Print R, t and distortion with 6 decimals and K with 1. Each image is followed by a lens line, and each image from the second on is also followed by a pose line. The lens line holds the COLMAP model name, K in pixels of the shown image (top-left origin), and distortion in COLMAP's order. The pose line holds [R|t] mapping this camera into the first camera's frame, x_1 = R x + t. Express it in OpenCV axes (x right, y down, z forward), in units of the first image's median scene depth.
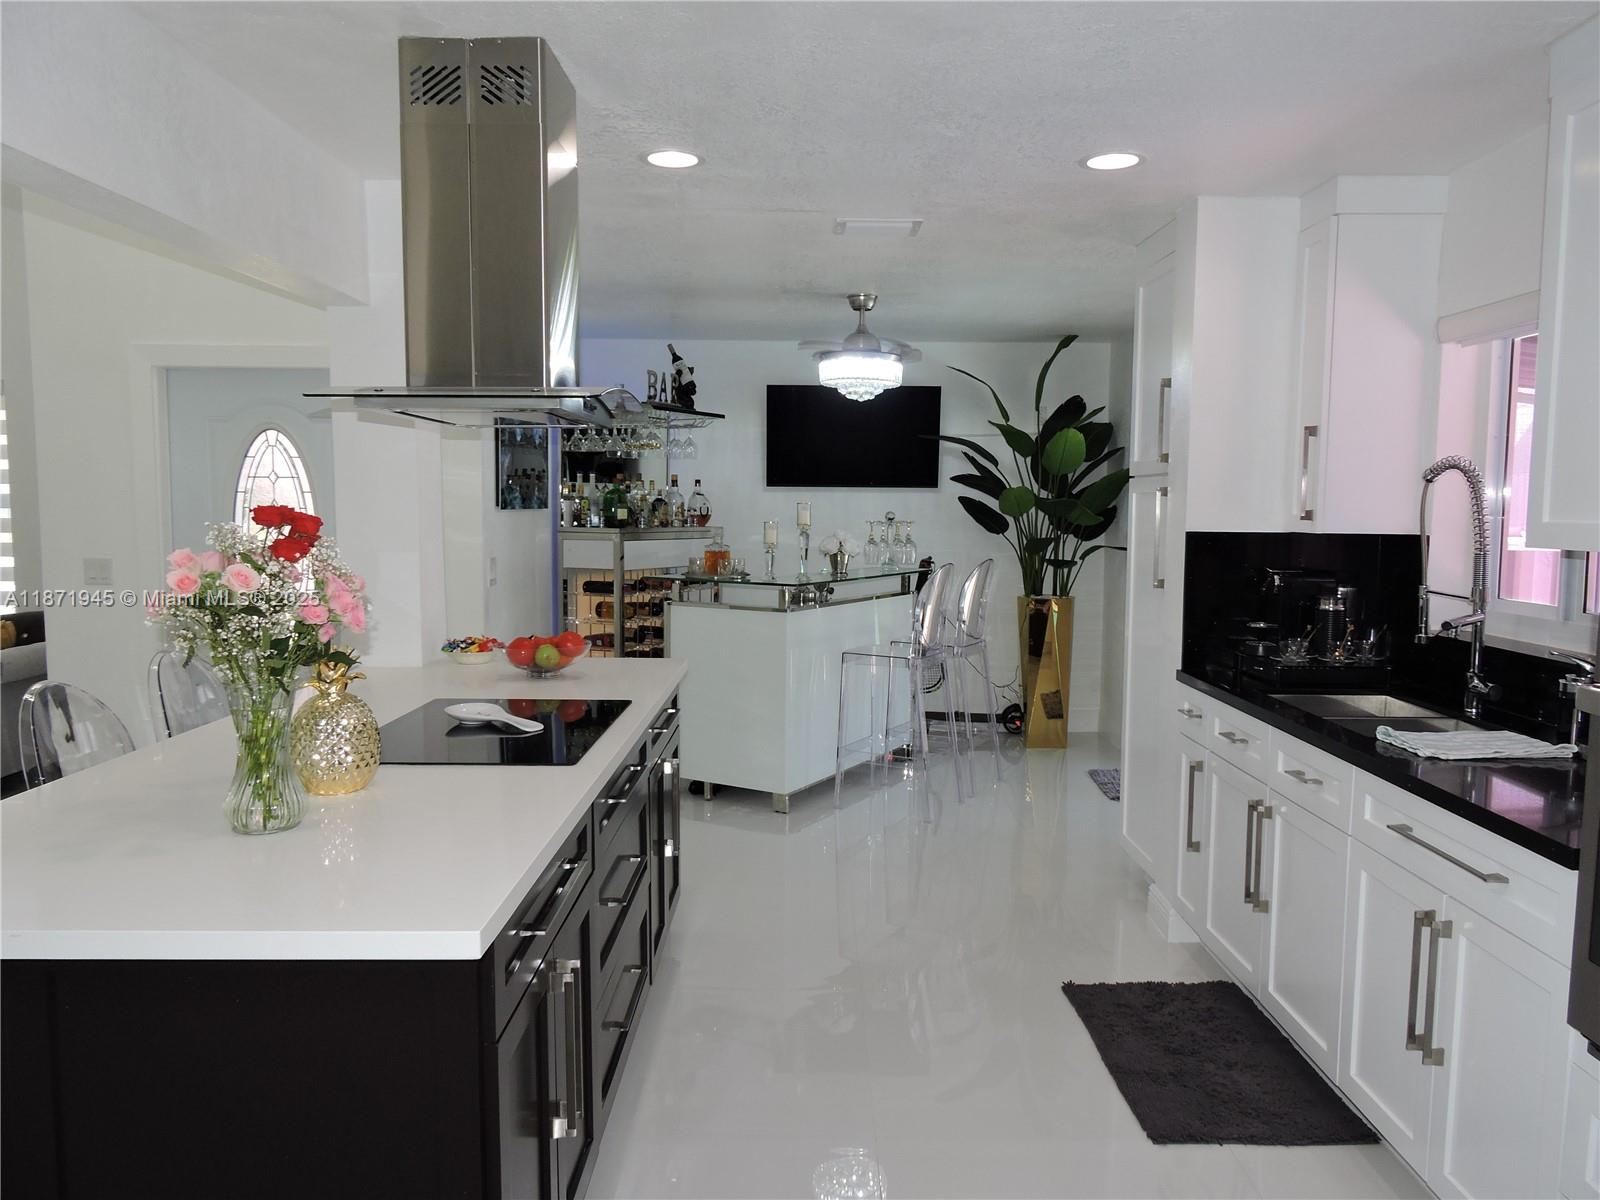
lens RADIAL K [[1148.2, 0, 803.9], [0, 1148.2, 606.1], [0, 0, 1]] dist [0.010654, -0.005661]
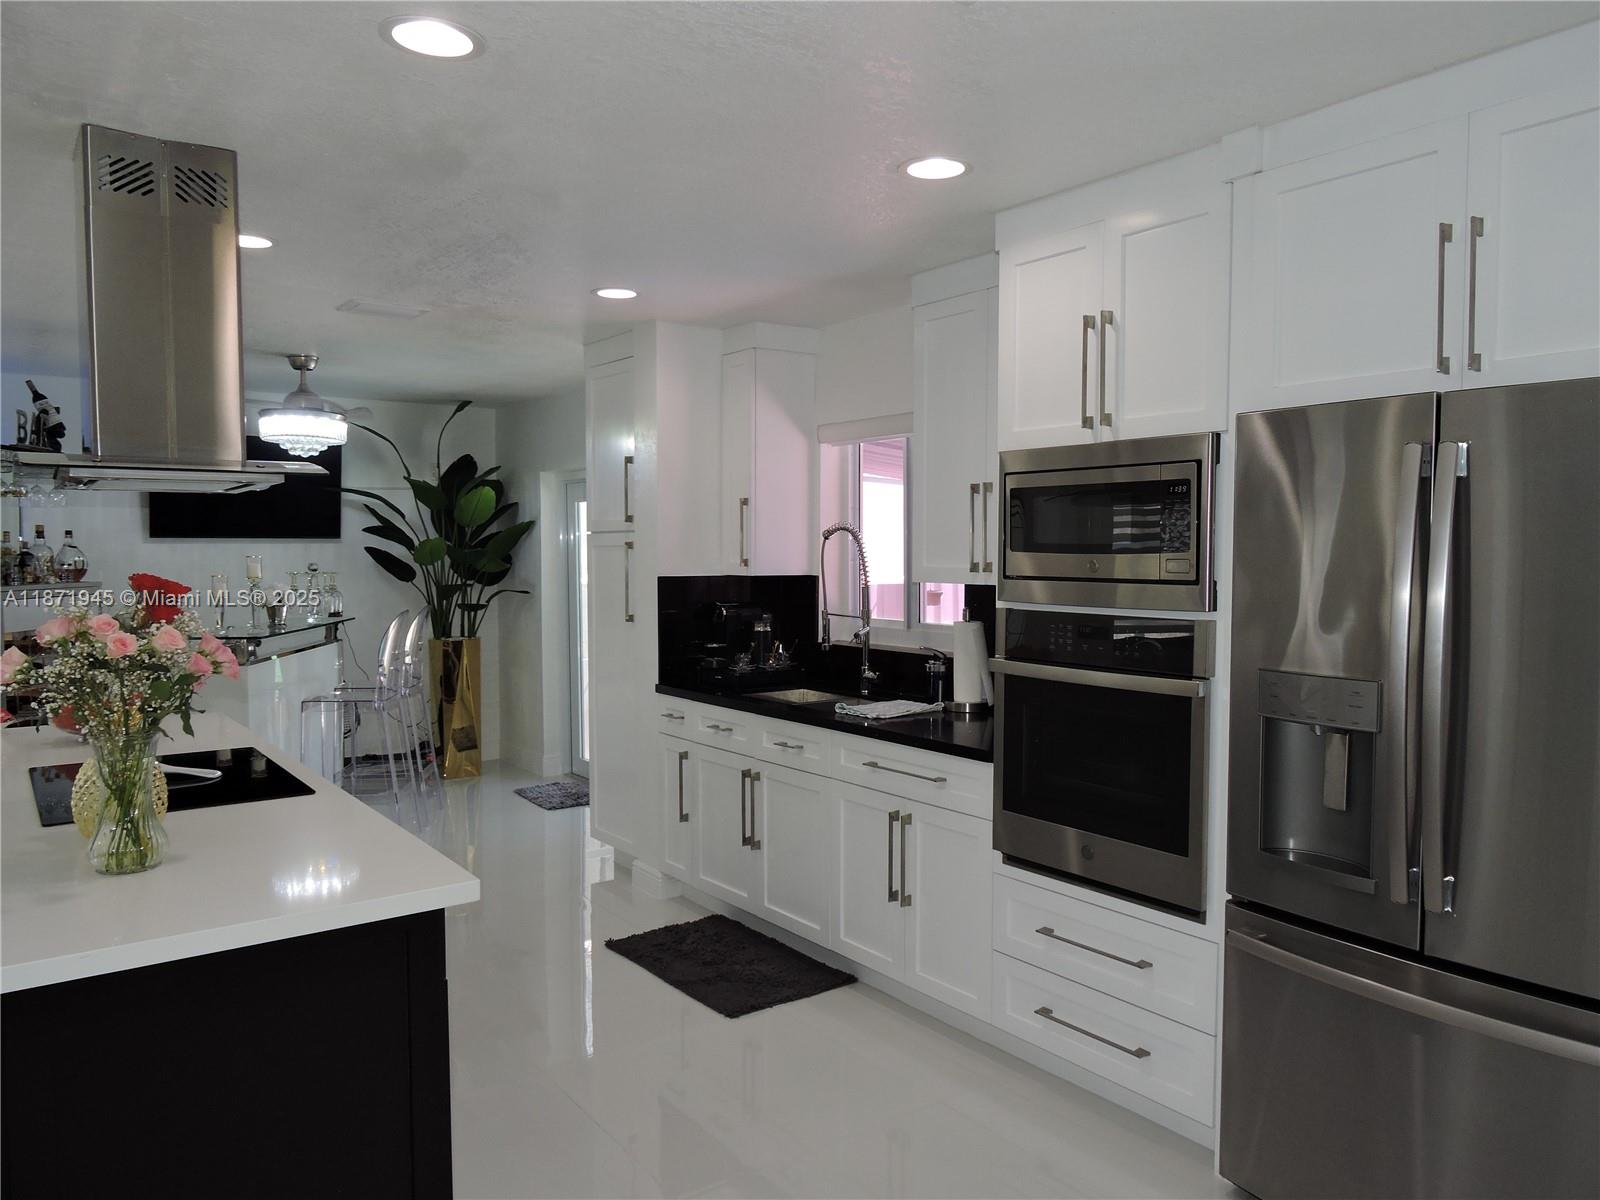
lens RADIAL K [[1148.2, 0, 806.6], [0, 1148.2, 605.8], [0, 0, 1]] dist [0.010654, -0.005661]
pose [[0.806999, -0.037932, 0.589334, -0.304315], [0.060026, 0.998035, -0.017958, 0.001283], [-0.587494, 0.049868, 0.807690, -0.142164]]
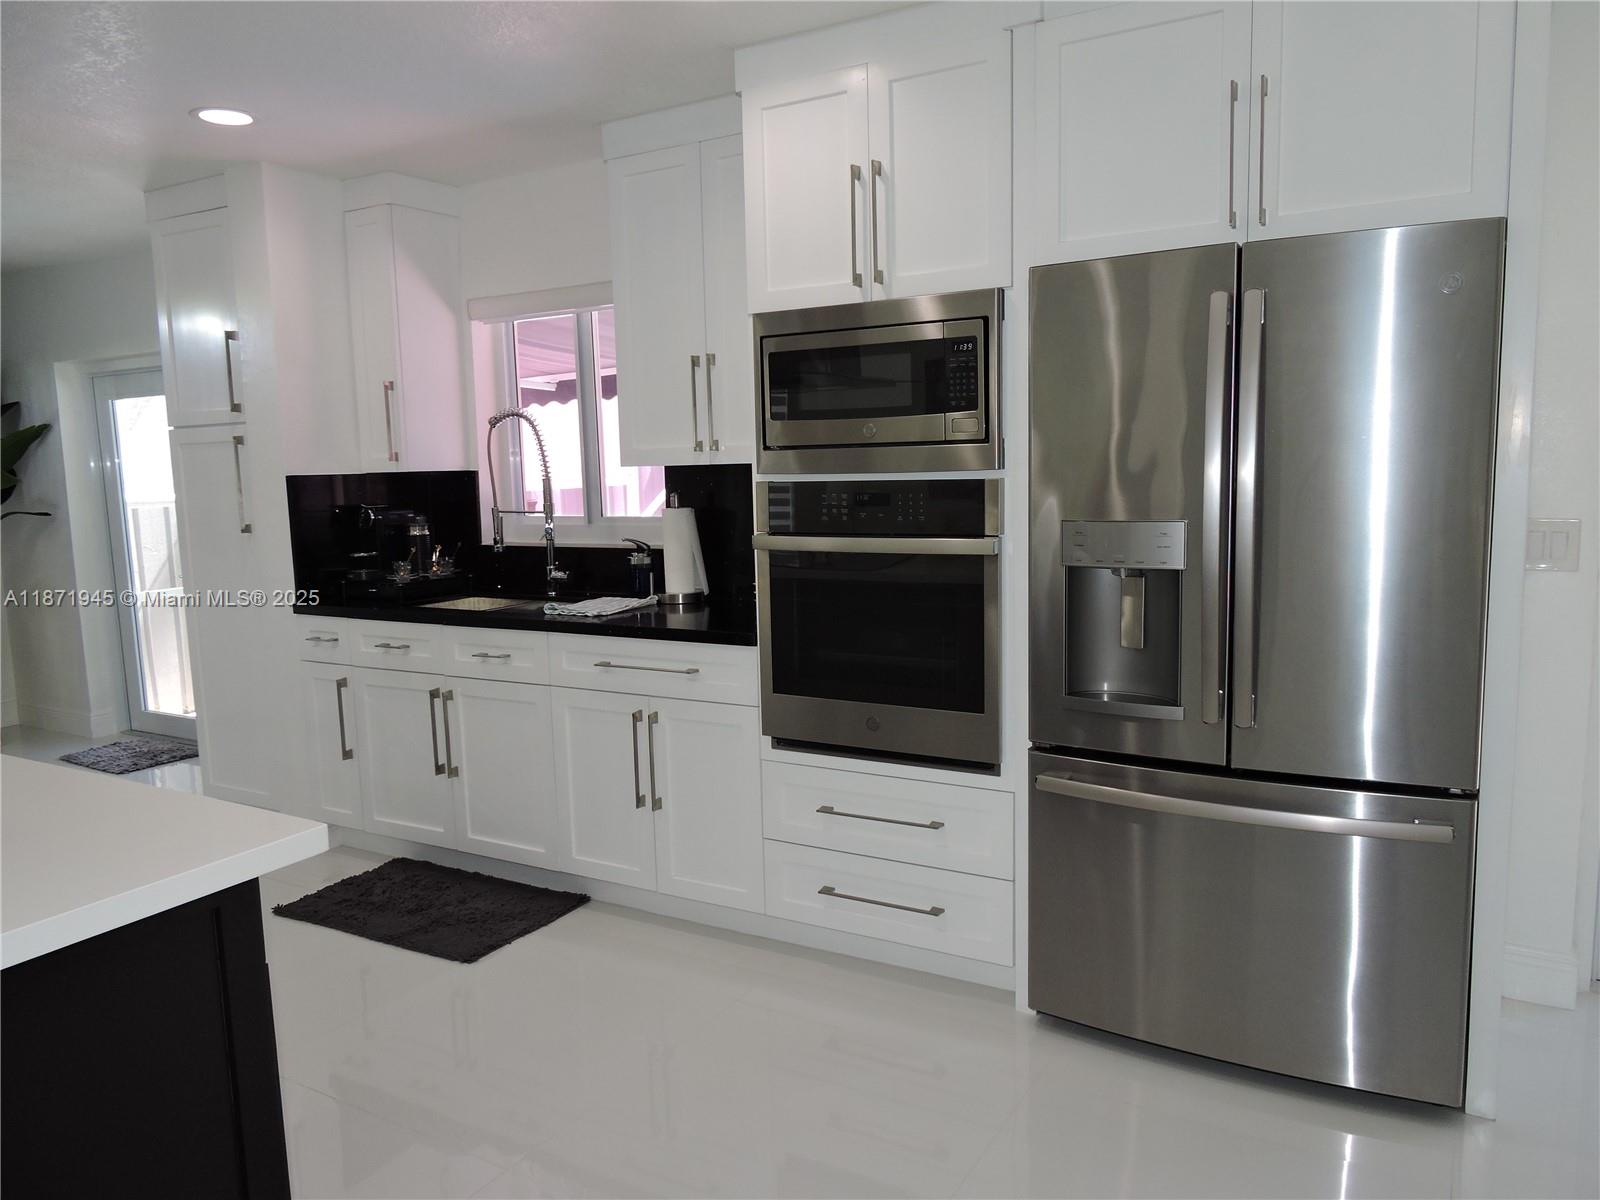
lens RADIAL K [[1148.2, 0, 805.0], [0, 1148.2, 598.3], [0, 0, 1]] dist [0.010654, -0.005661]
pose [[0.508353, -0.123784, 0.852206, -0.369017], [0.108661, 0.990926, 0.079115, 0.017640], [-0.854266, 0.052383, 0.517191, 0.030881]]
